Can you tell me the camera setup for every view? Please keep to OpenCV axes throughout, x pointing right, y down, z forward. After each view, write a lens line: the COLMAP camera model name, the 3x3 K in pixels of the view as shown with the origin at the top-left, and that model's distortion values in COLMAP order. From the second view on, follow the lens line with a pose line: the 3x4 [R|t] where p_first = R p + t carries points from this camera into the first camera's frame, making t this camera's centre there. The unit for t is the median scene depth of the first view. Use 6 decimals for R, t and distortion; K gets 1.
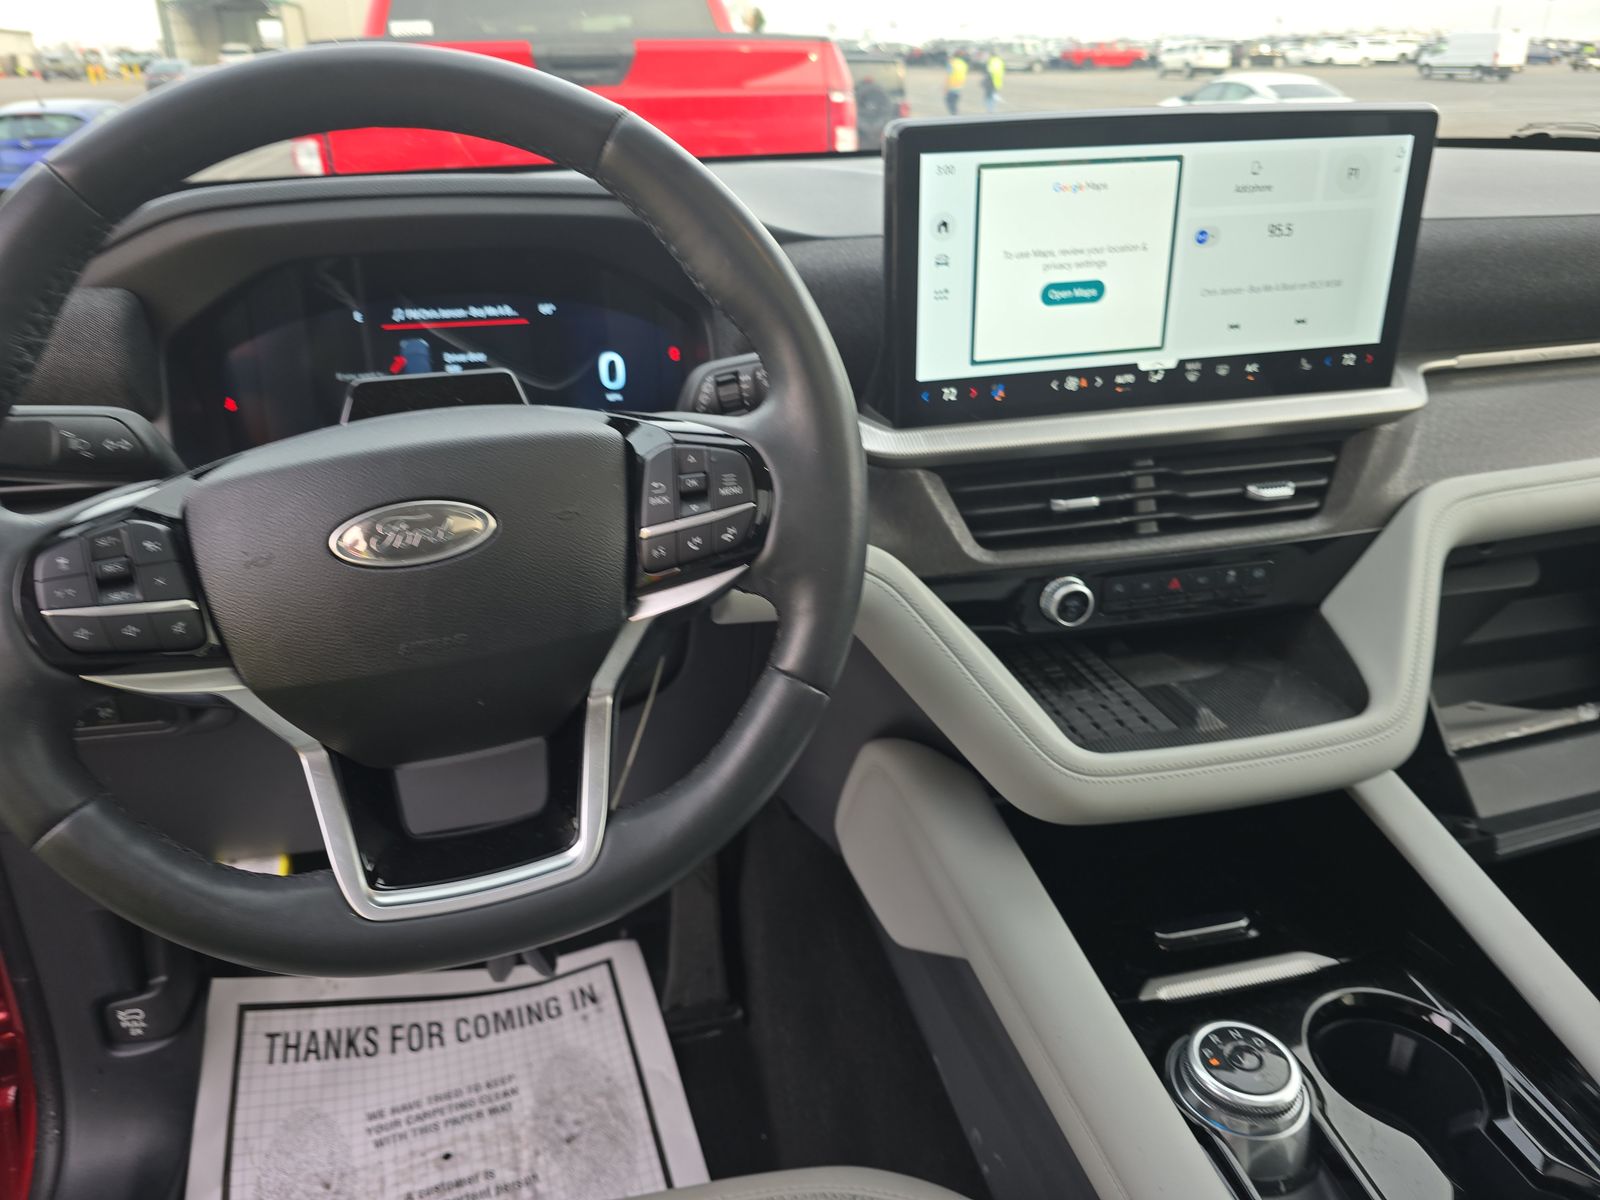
lens RADIAL K [[1067.5, 0, 797.7], [0, 1067.5, 596.5], [0, 0, 1]] dist [0.029657, -0.037491]
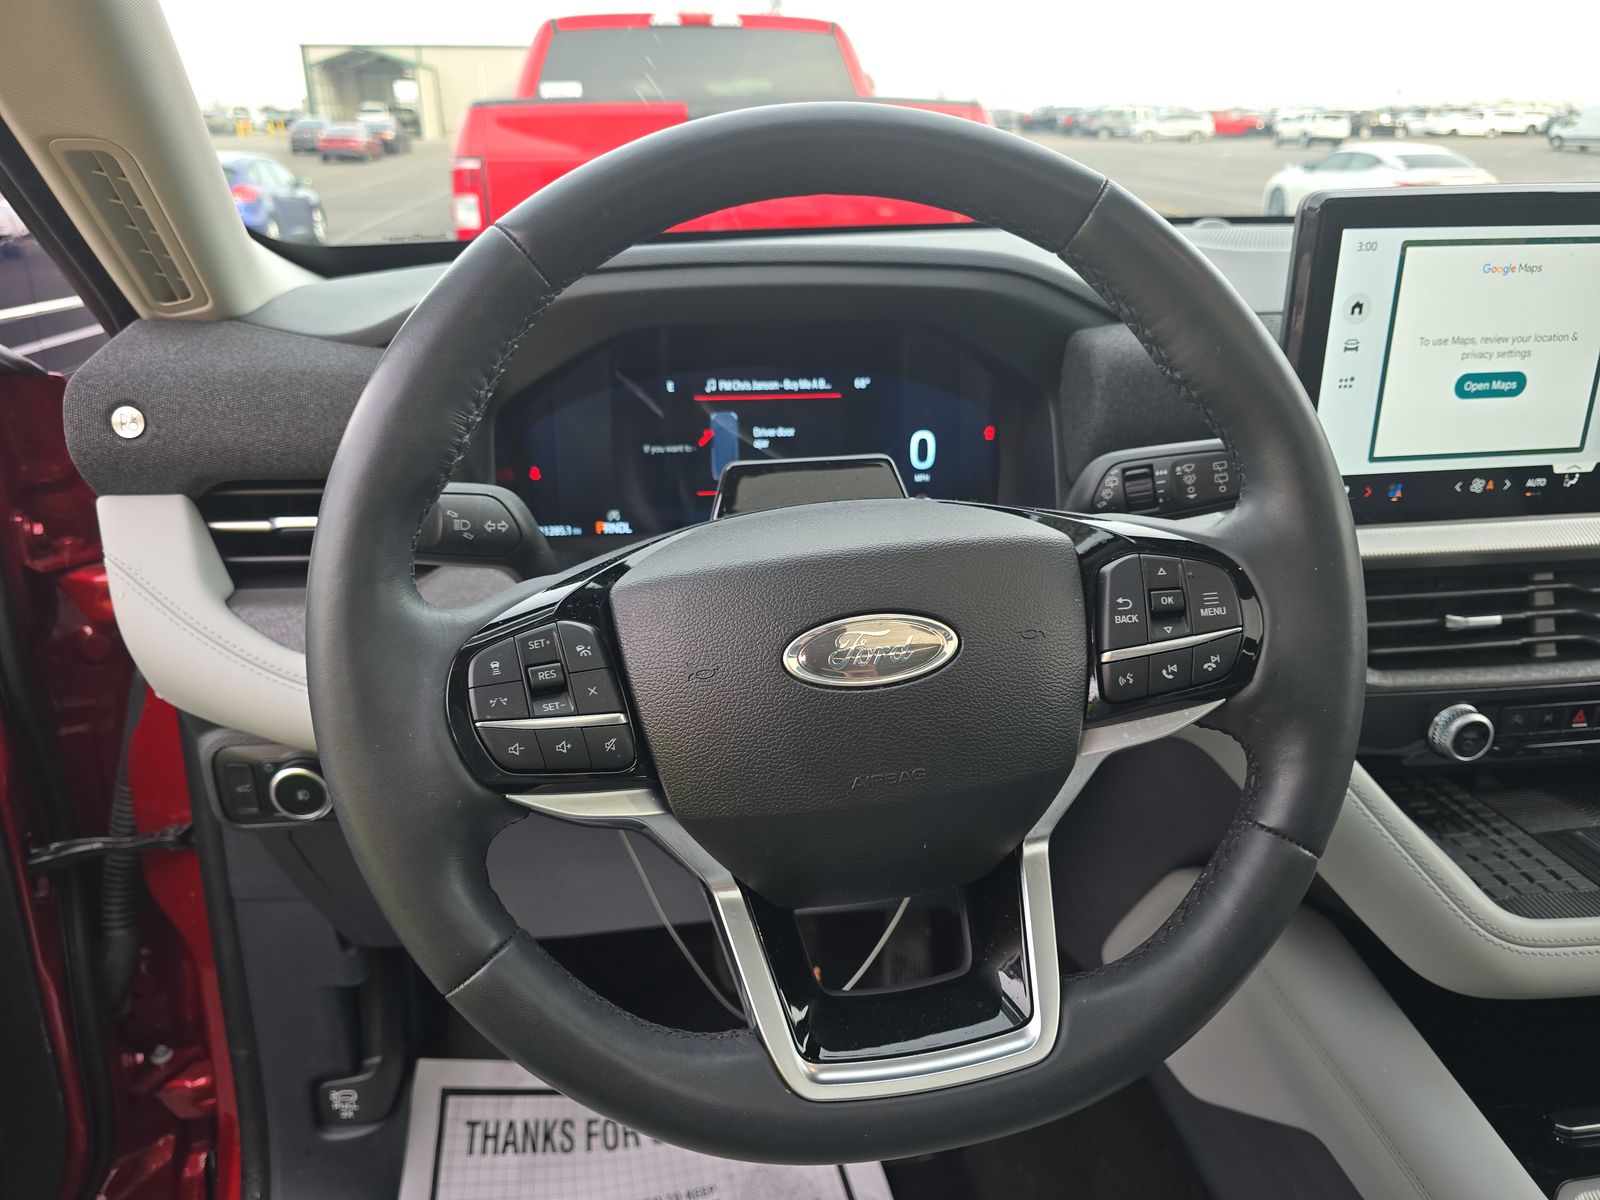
lens RADIAL K [[1072.3, 0, 797.5], [0, 1072.3, 602.9], [0, 0, 1]] dist [0.030122, -0.049957]
pose [[0.995595, 0.045700, -0.081869, -0.215606], [-0.049485, 0.997769, -0.044820, -0.033881], [0.079638, 0.048674, 0.995635, 0.074905]]
